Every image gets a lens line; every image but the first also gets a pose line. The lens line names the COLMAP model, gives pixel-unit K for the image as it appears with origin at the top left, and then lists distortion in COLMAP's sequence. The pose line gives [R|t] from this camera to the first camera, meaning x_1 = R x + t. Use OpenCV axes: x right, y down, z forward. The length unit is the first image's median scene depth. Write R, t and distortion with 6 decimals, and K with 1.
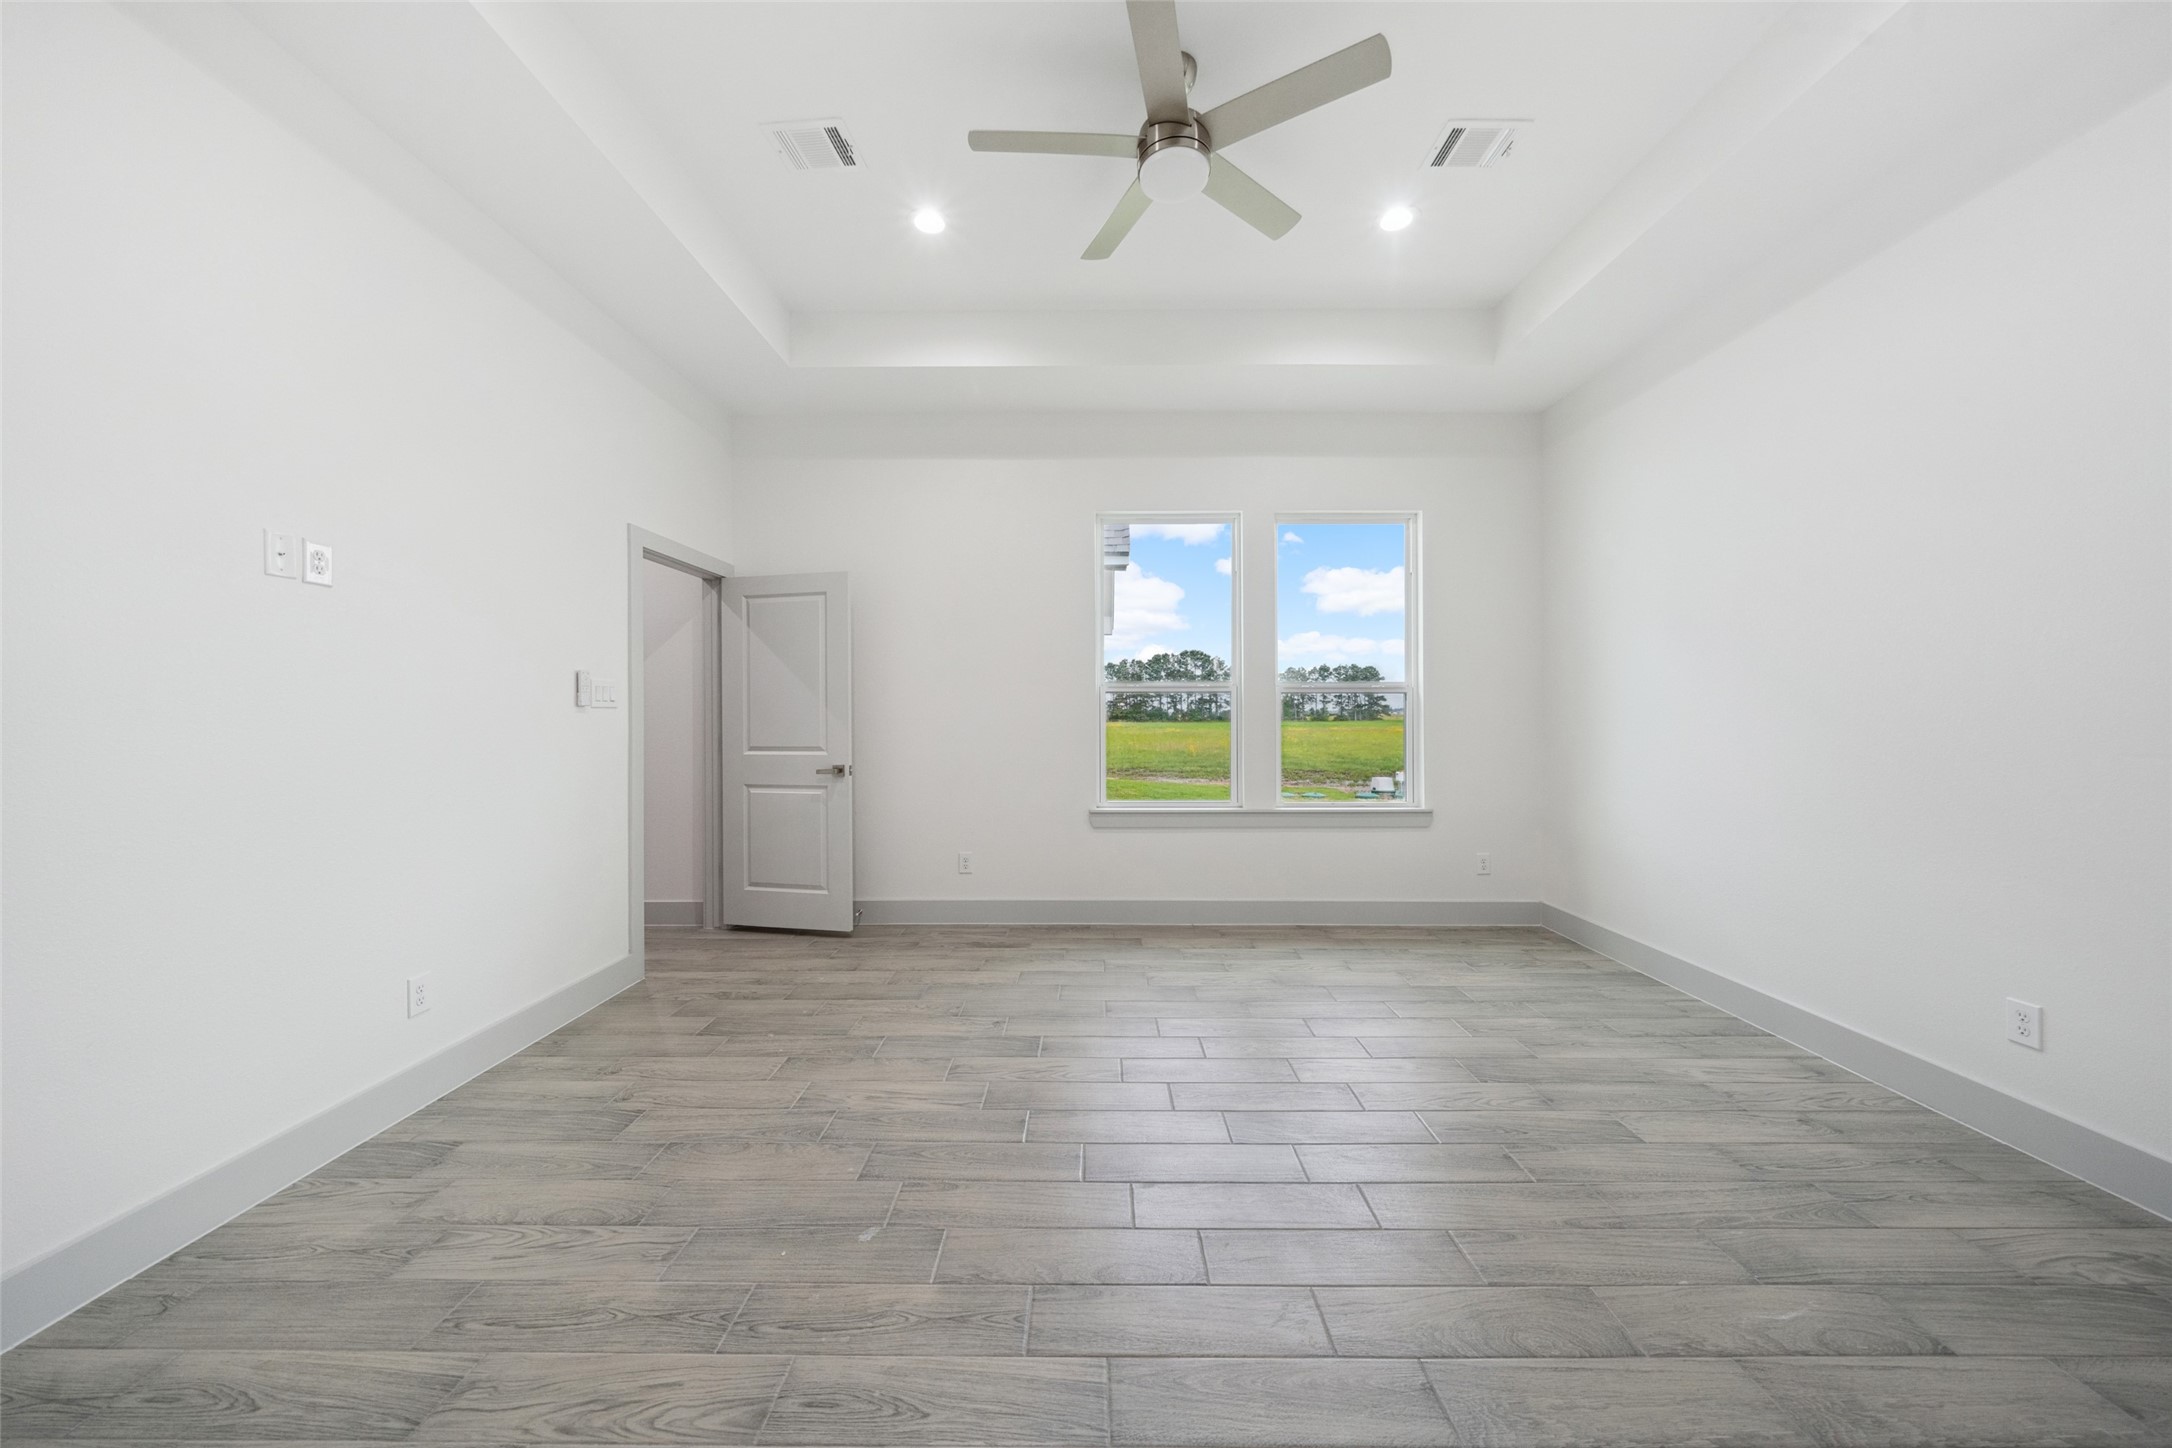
lens RADIAL K [[755.5, 0, 1093.7], [0, 755.5, 724.2], [0, 0, 1]] dist [0.000161, -0.000046]
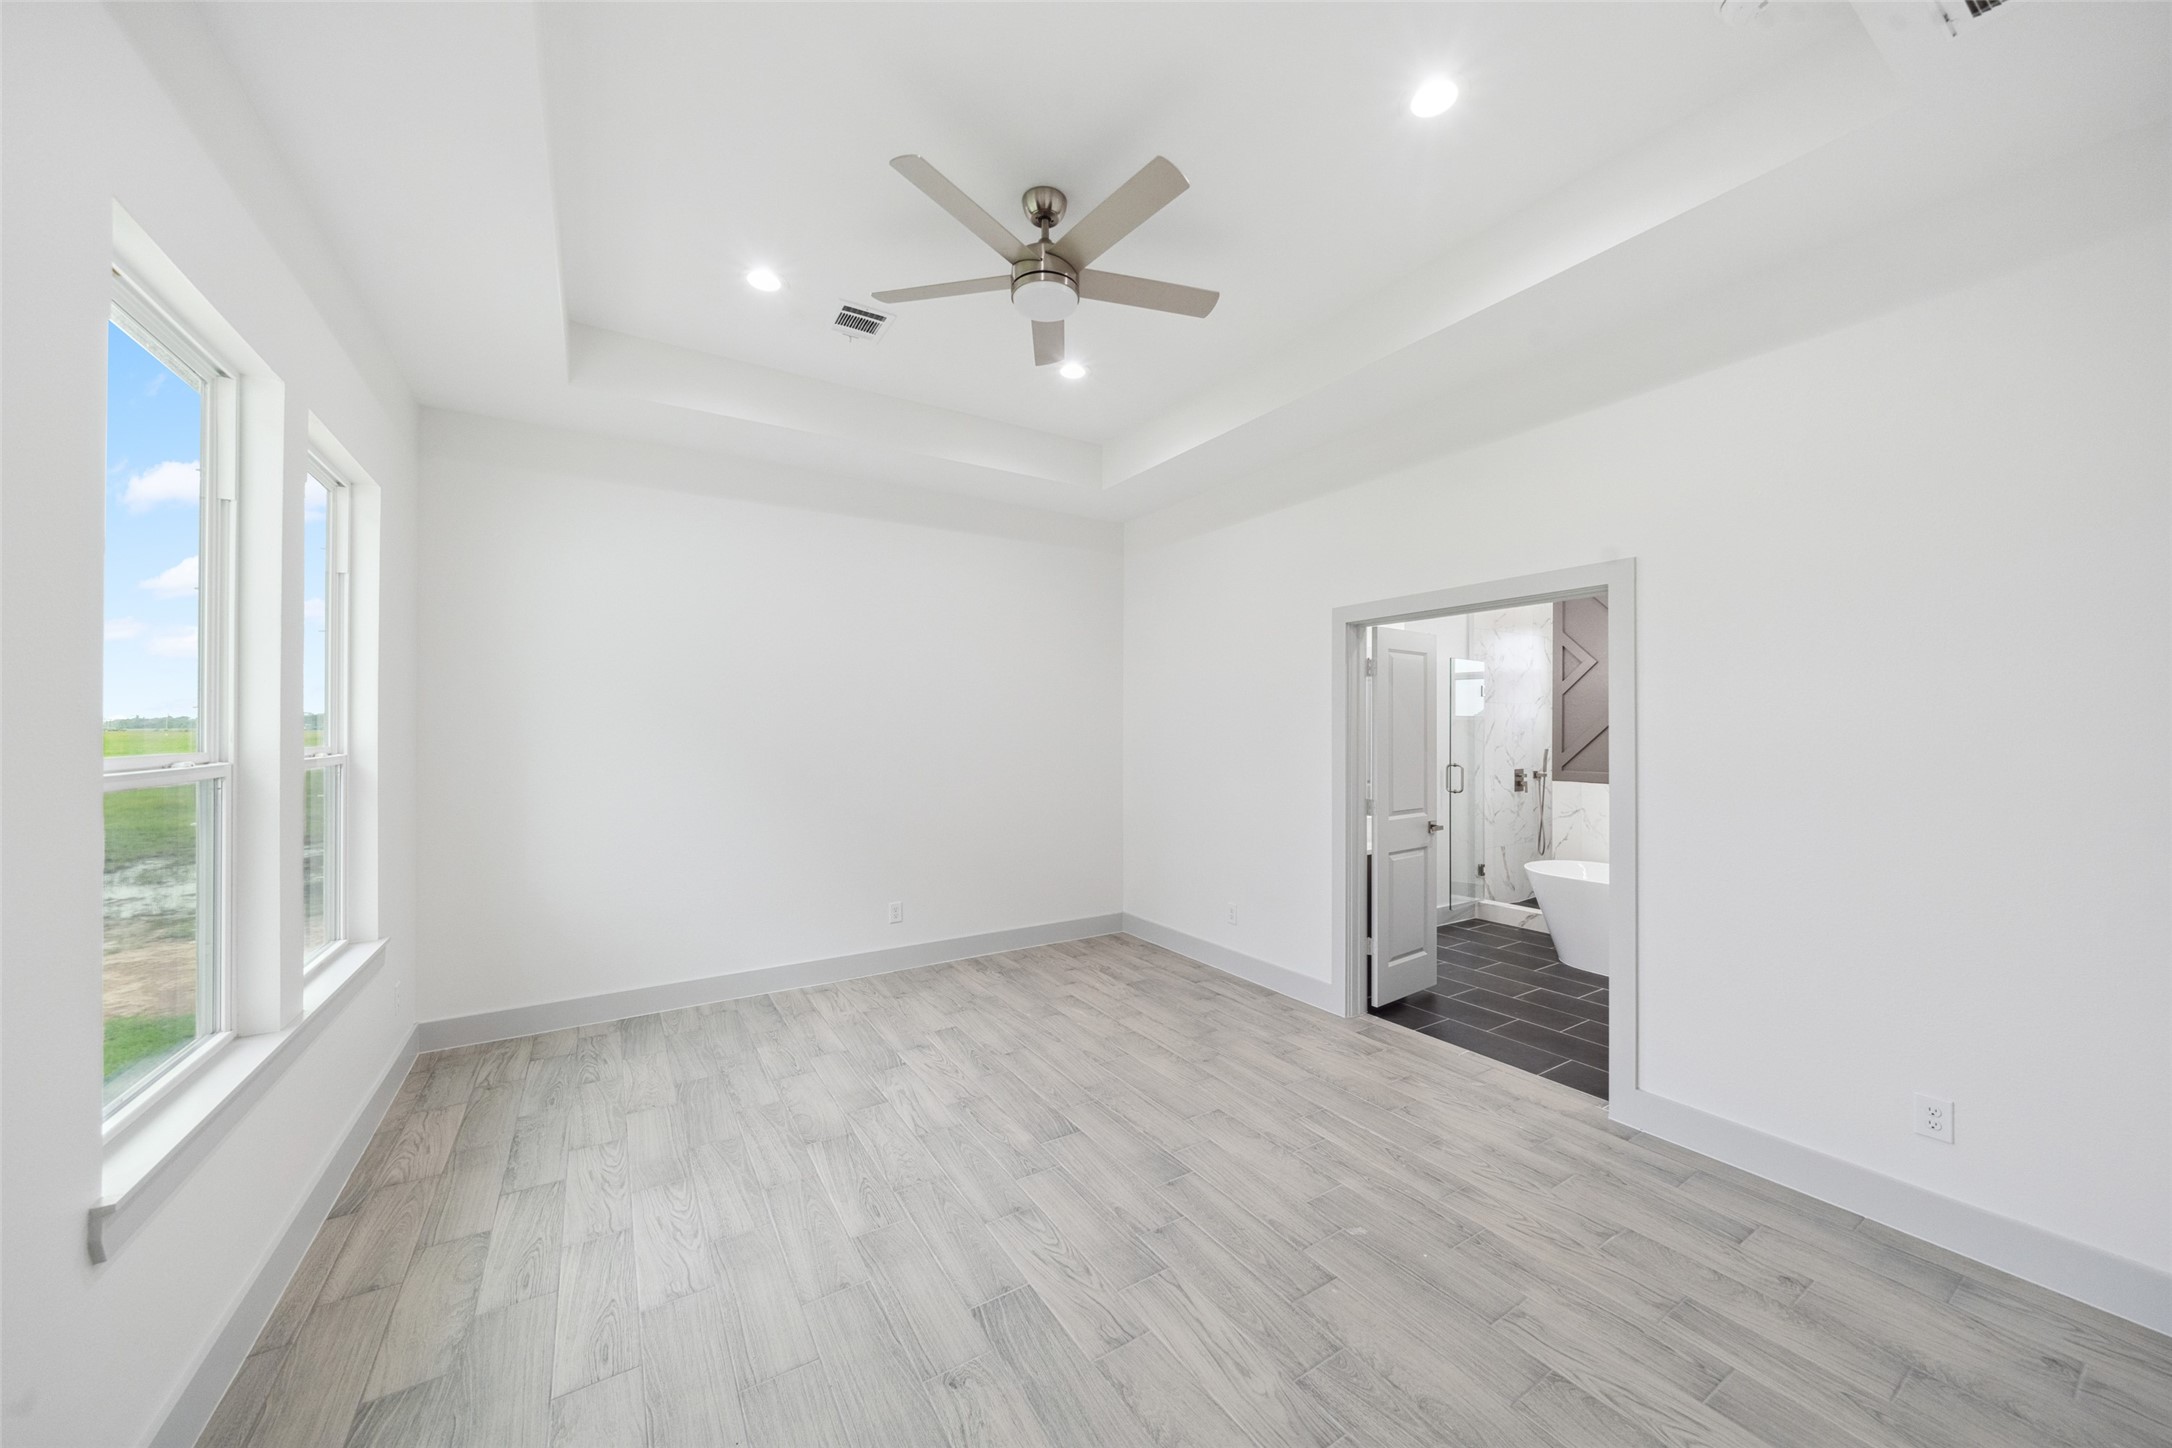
lens RADIAL K [[755.5, 0, 1093.7], [0, 755.5, 724.2], [0, 0, 1]] dist [0.000161, -0.000046]
pose [[-0.537320, 0.008449, 0.843336, -0.784798], [0.012174, 0.999923, -0.002261, -0.116906], [-0.843291, 0.009052, -0.537381, 1.419023]]
